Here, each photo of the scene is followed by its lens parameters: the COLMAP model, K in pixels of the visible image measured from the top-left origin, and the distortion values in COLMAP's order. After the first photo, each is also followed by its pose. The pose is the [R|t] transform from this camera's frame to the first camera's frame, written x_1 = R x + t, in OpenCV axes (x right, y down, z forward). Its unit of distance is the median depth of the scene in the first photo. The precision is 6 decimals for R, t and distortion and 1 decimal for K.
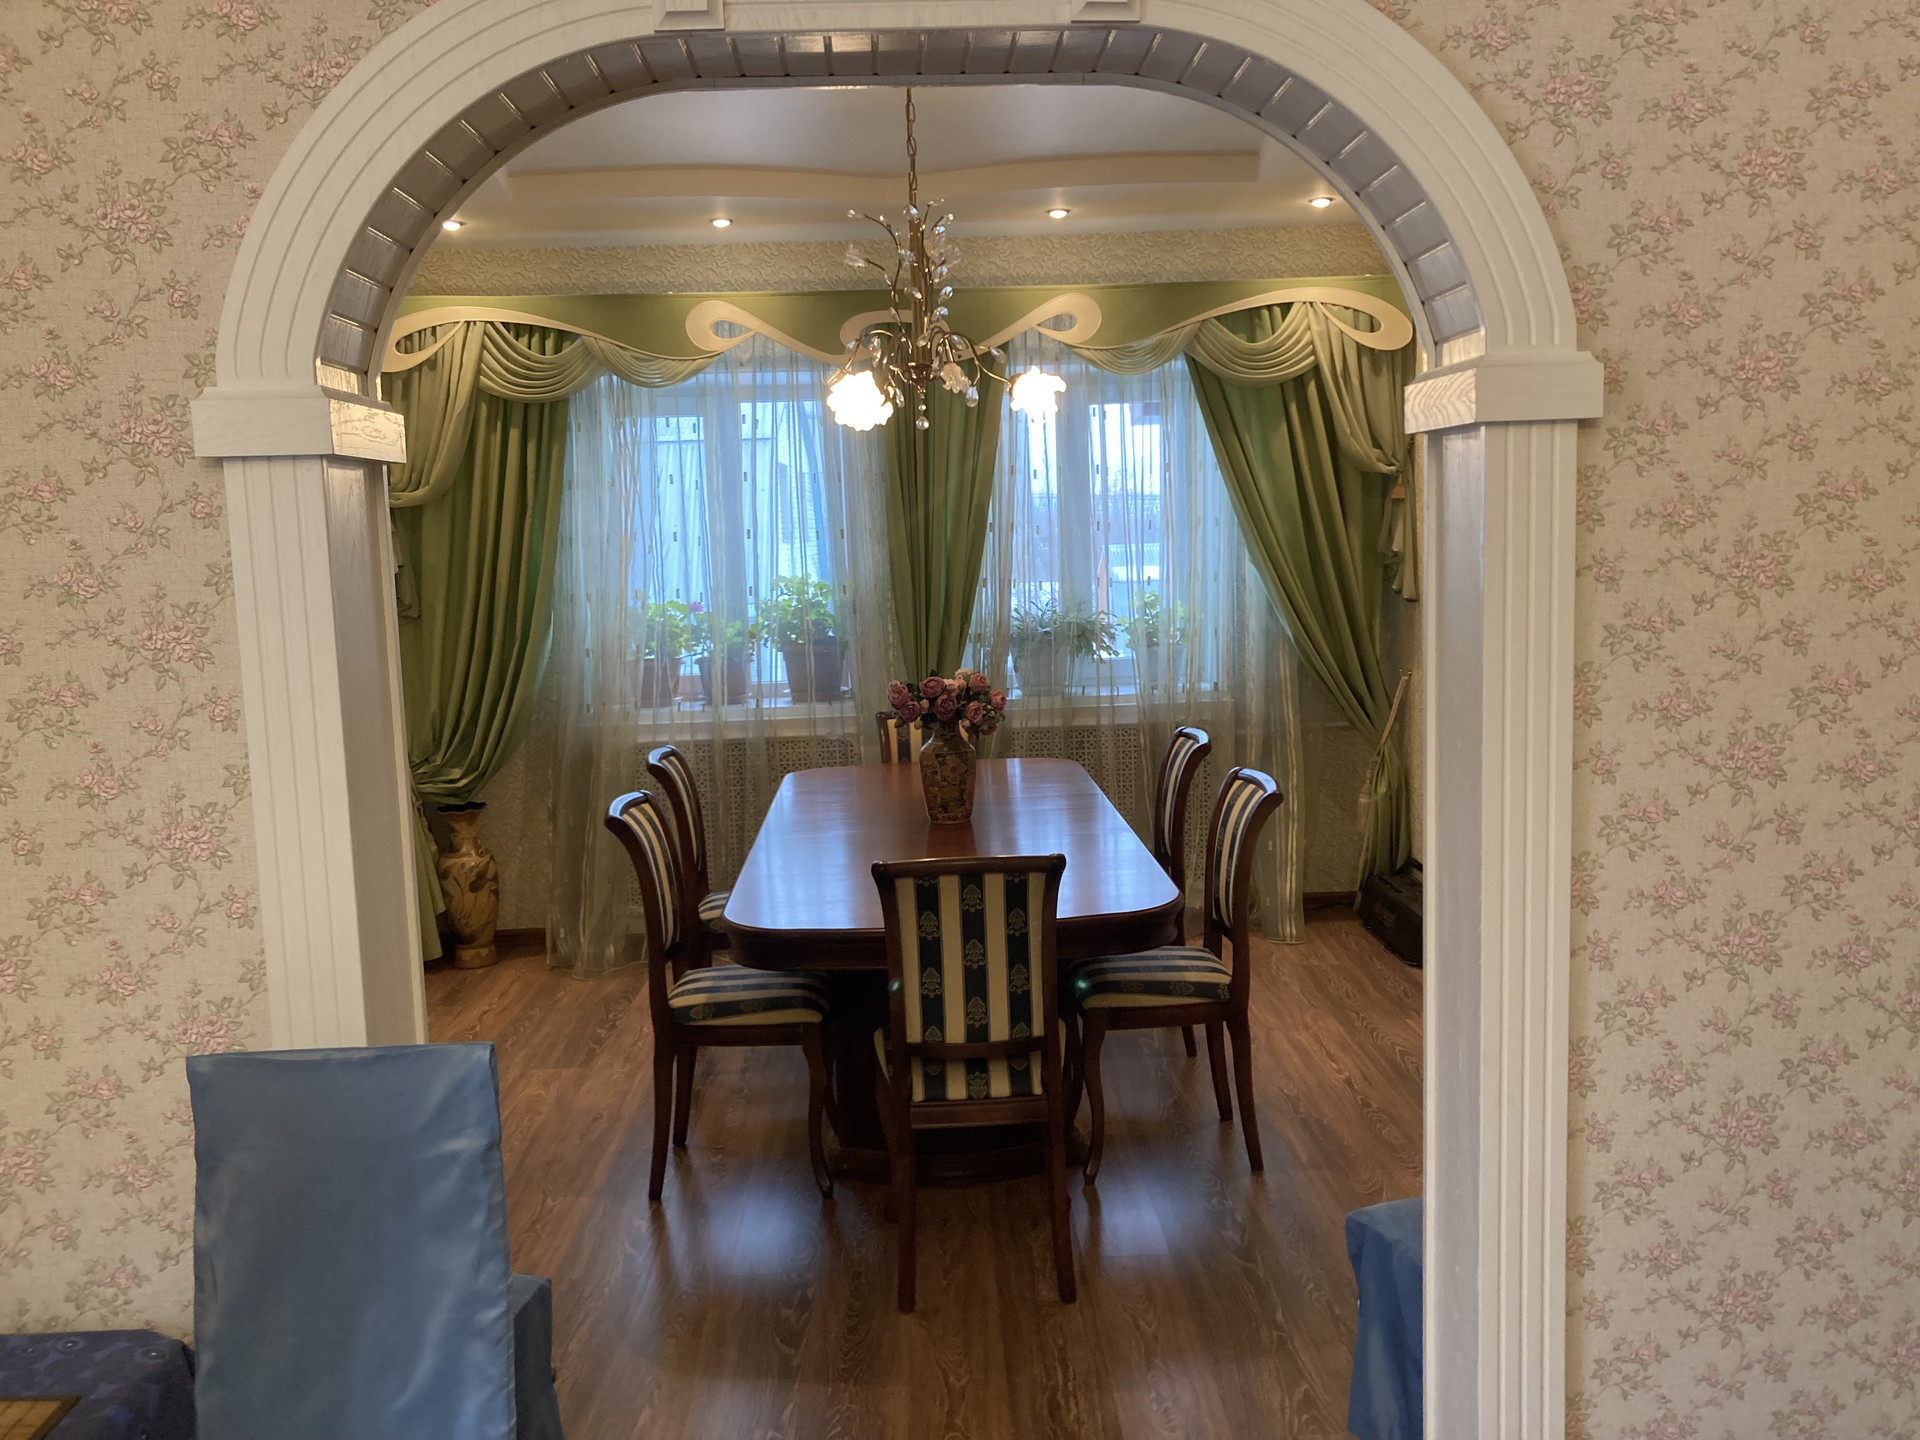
lens RADIAL K [[1428.7, 0, 974.1], [0, 1428.7, 708.0], [0, 0, 1]] dist [0.174796, -0.438487]
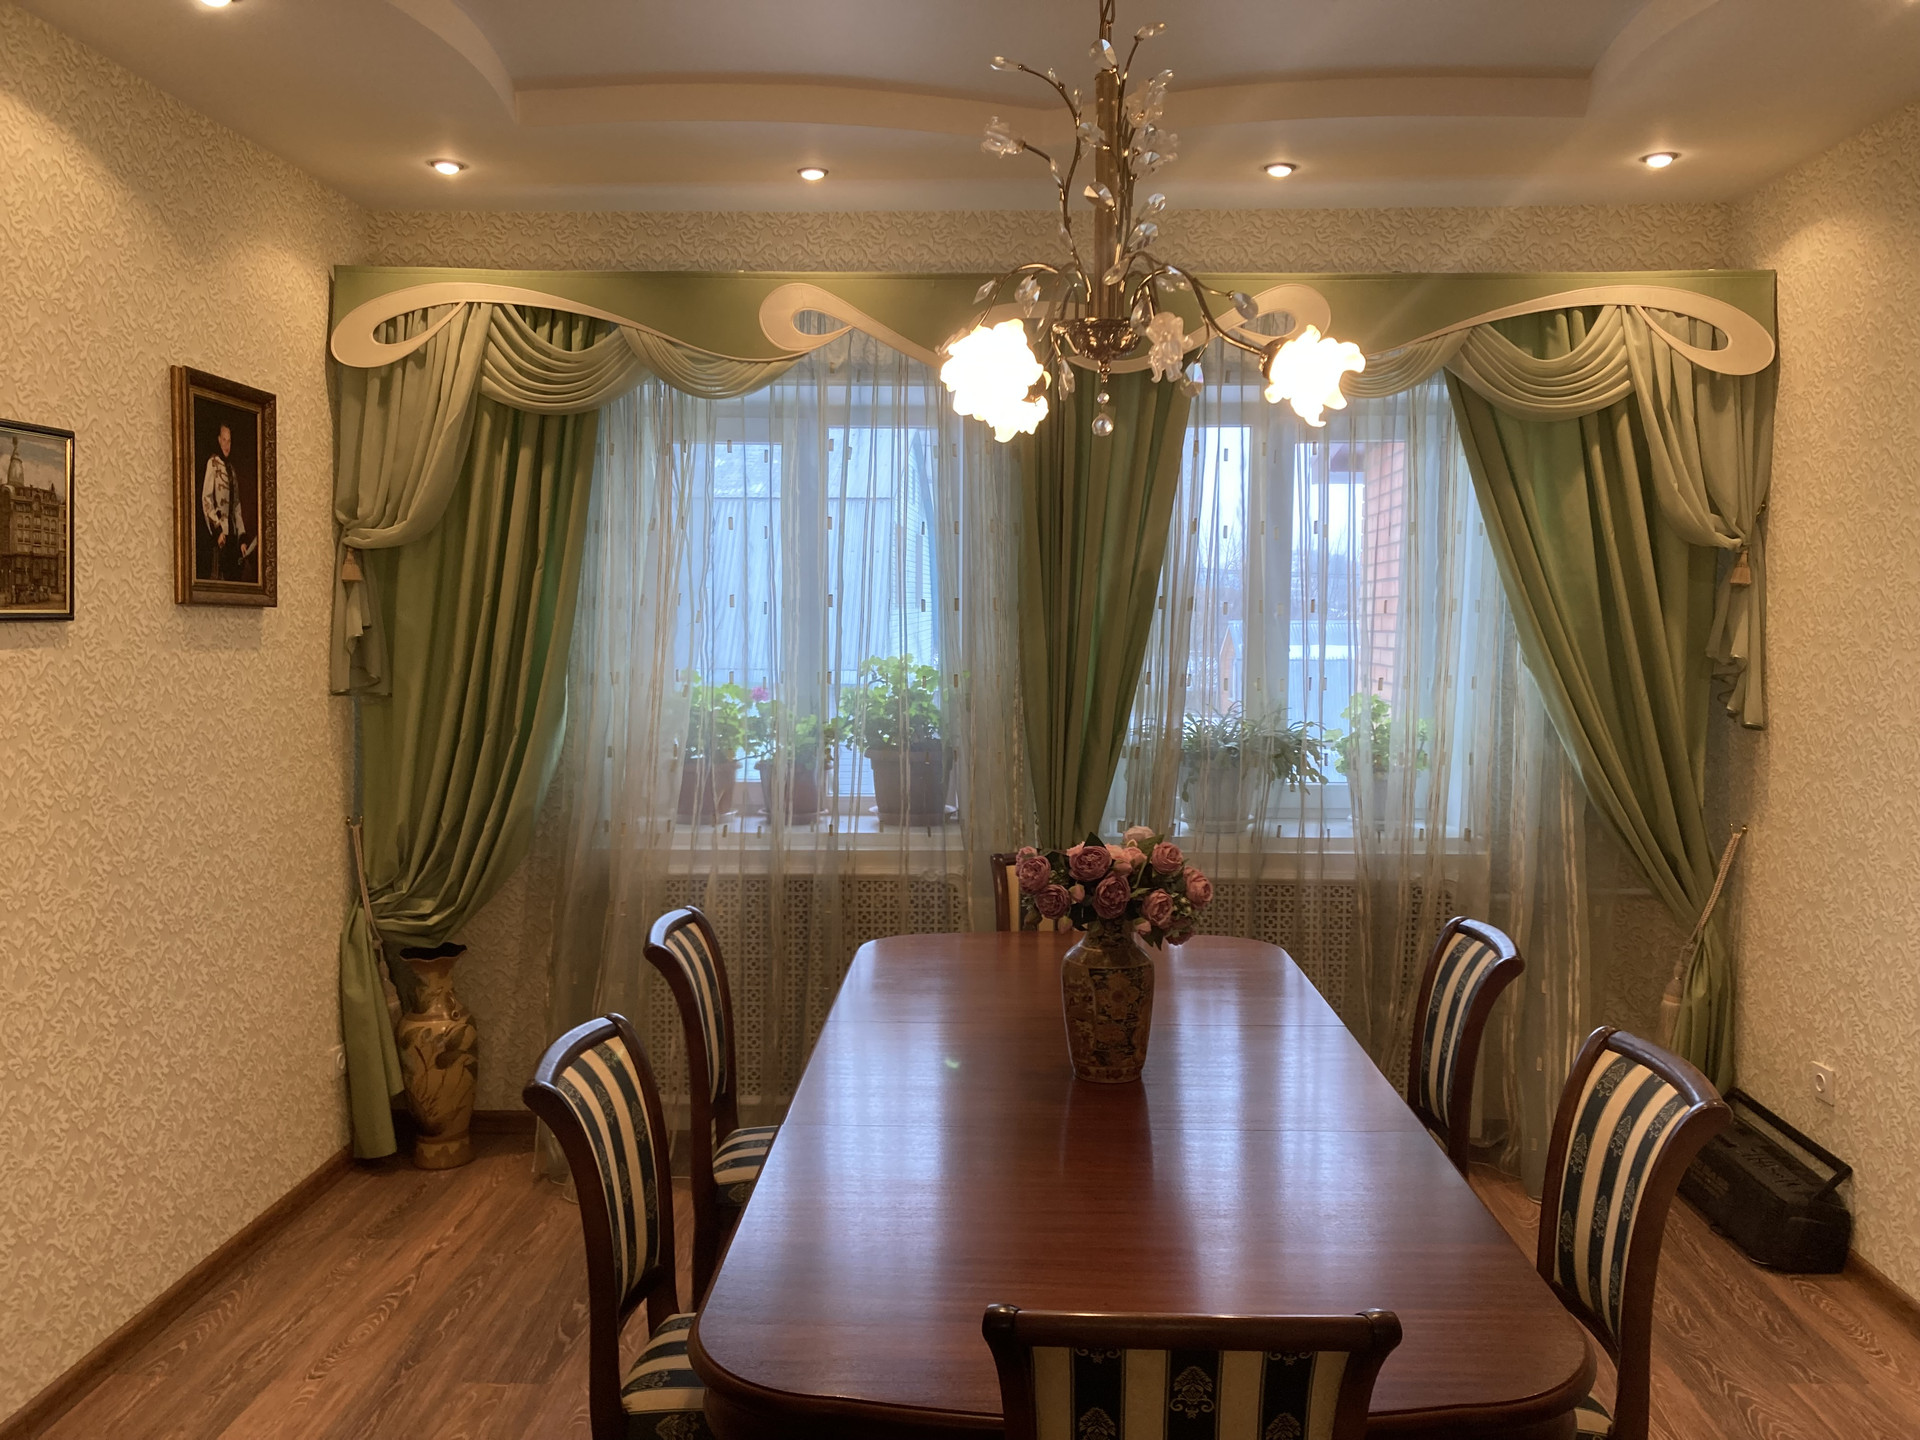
lens RADIAL K [[1583.2, 0, 988.1], [0, 1583.2, 733.7], [0, 0, 1]] dist [0.038861, -0.024252]
pose [[0.996751, 0.042525, -0.068410, -0.018315], [-0.045080, 0.998326, -0.036236, -0.027047], [0.066755, 0.039202, 0.996999, 0.203465]]
